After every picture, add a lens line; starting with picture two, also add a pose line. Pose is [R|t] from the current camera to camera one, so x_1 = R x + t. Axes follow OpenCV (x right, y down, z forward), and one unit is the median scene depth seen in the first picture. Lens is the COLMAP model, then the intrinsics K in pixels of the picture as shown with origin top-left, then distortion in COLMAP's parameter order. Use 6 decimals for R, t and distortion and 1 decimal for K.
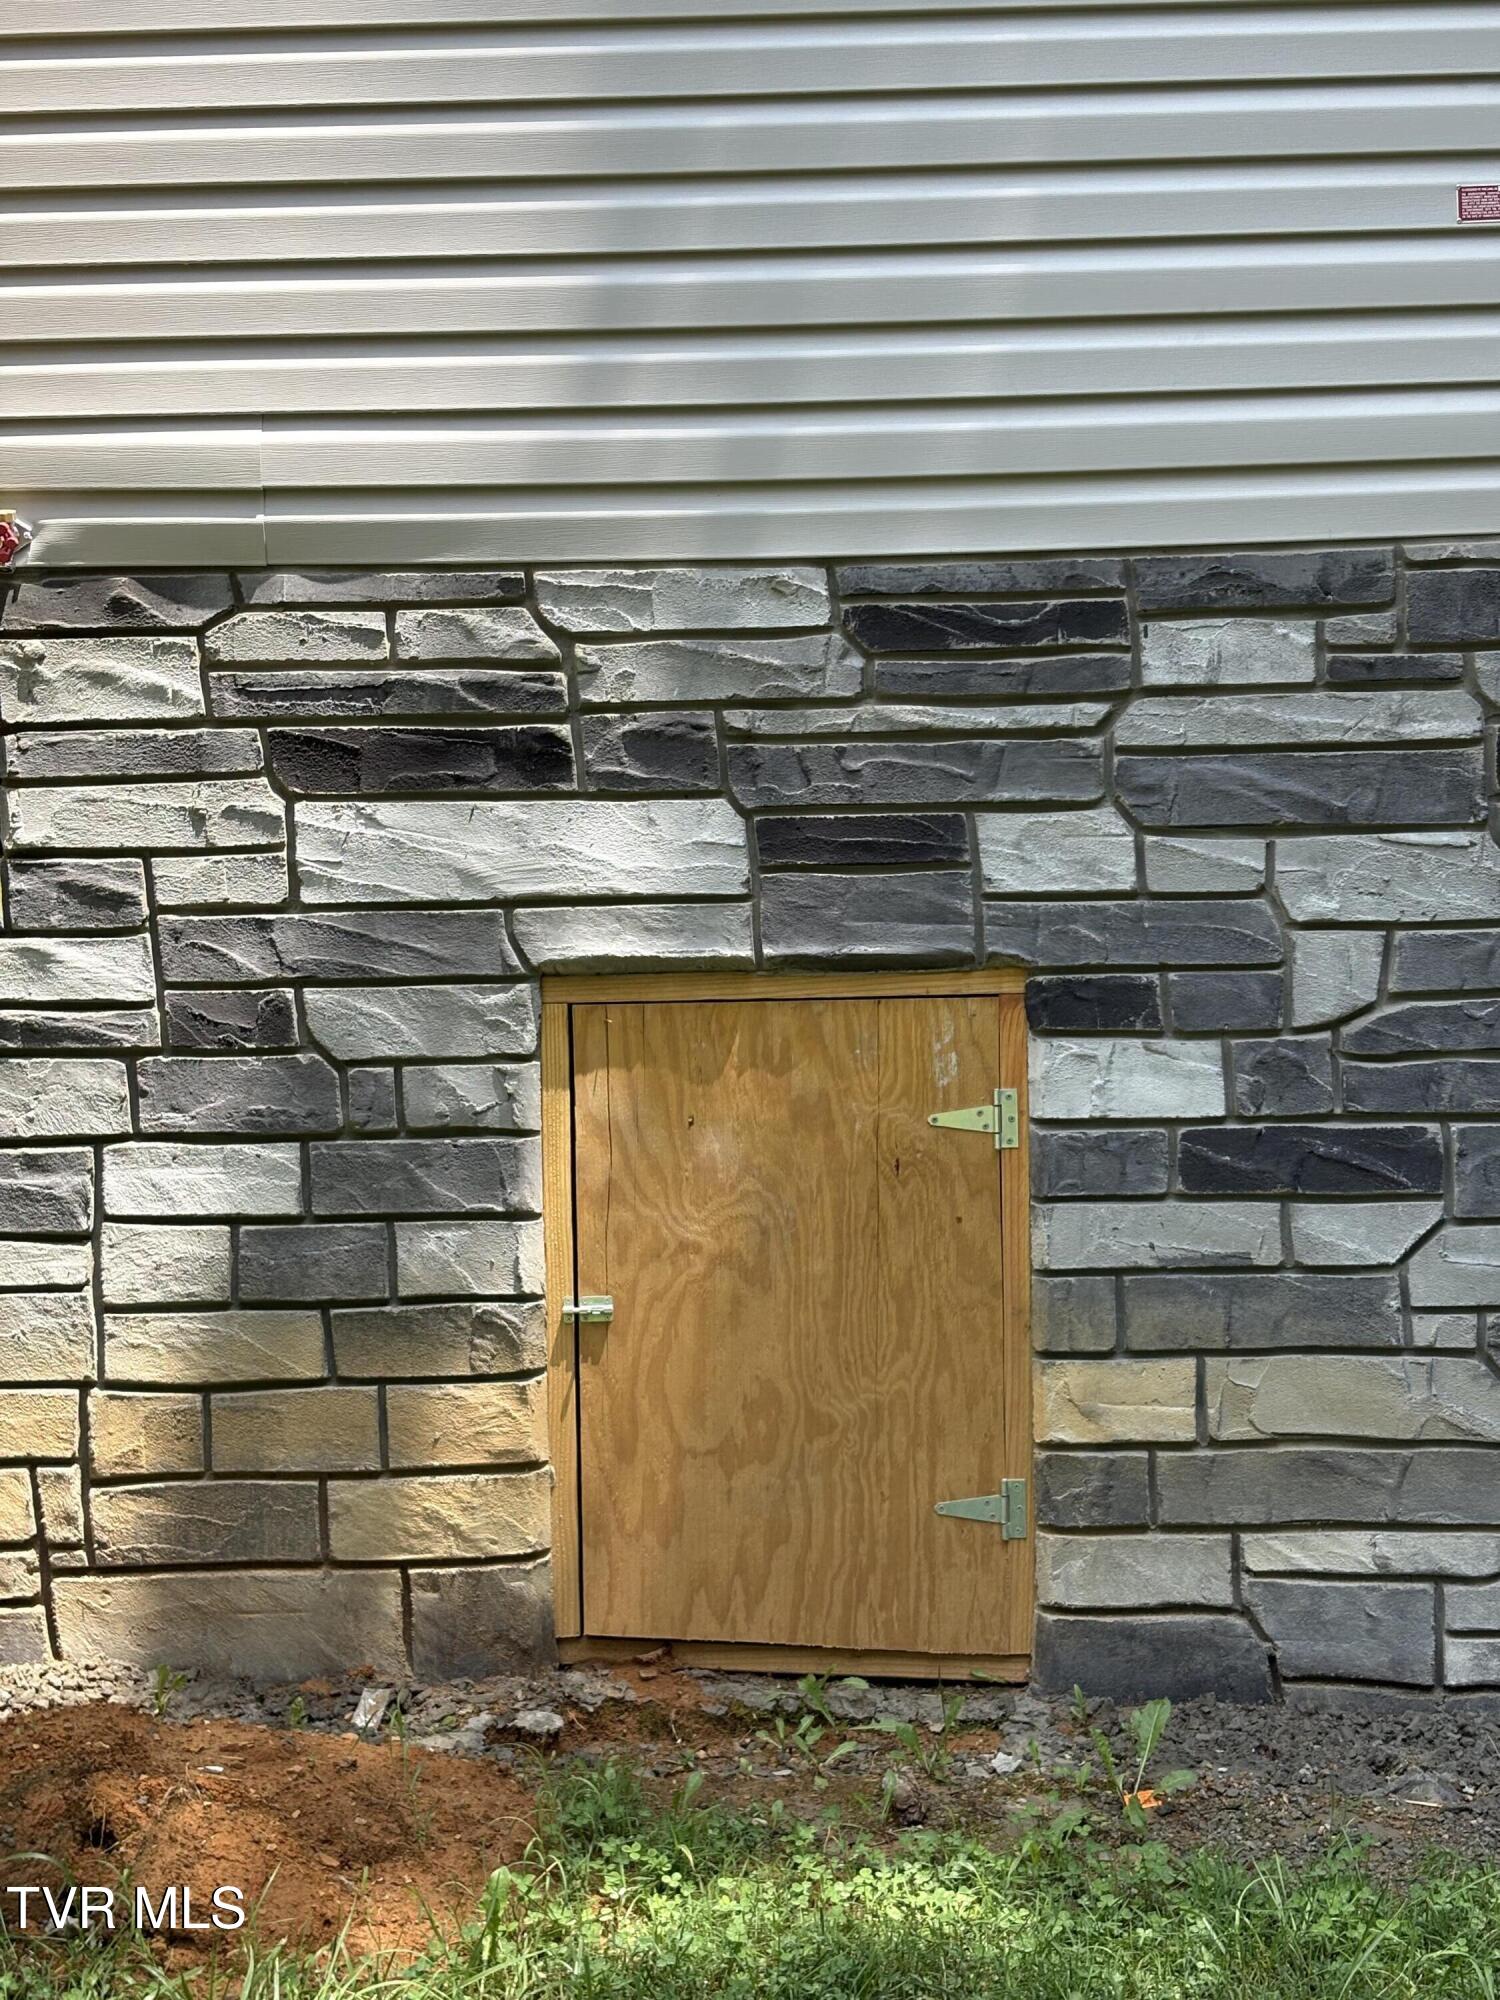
lens RADIAL K [[2989.6, 0, 749.9], [0, 2989.6, 1003.5], [0, 0, 1]] dist [0.121156, 0.000000]
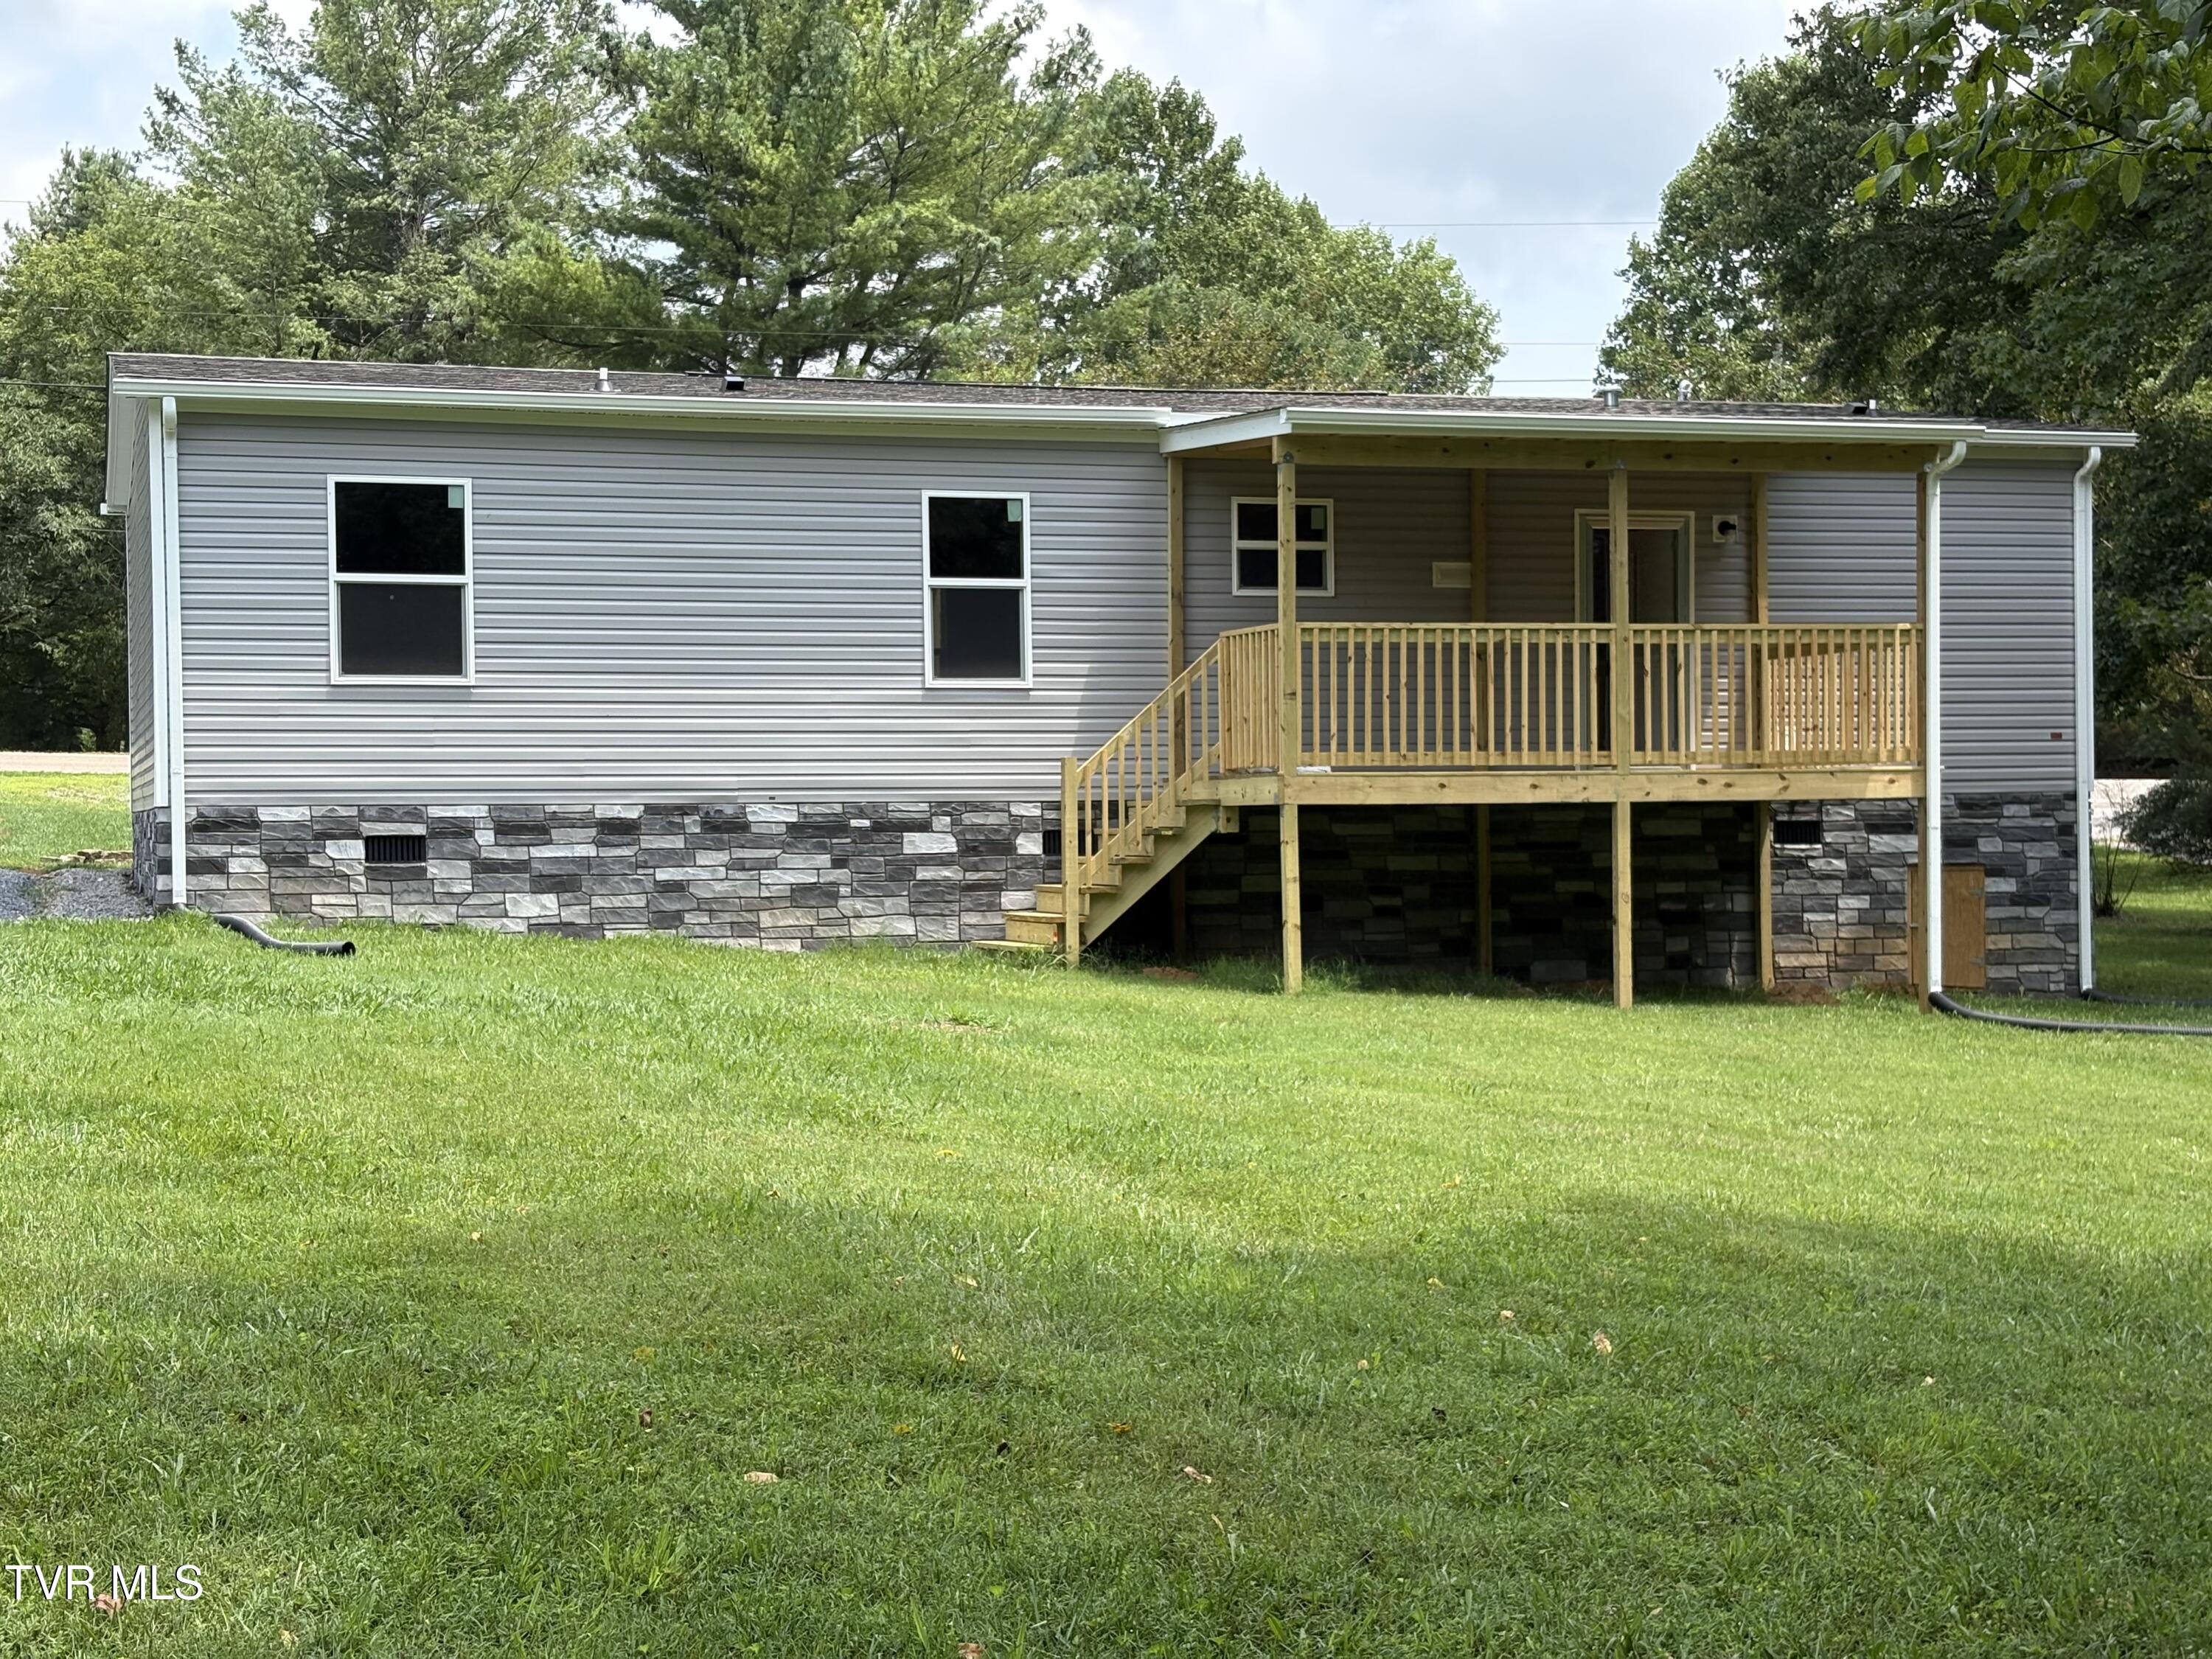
lens RADIAL K [[3306.4, 0, 1098.4], [0, 3306.4, 838.5], [0, 0, 1]] dist [0.121156, 0.000000]
pose [[0.952781, 0.009974, 0.303494, -3.424539], [0.006540, 0.998555, -0.053349, 0.263480], [-0.303587, 0.052815, 0.951339, -4.502448]]
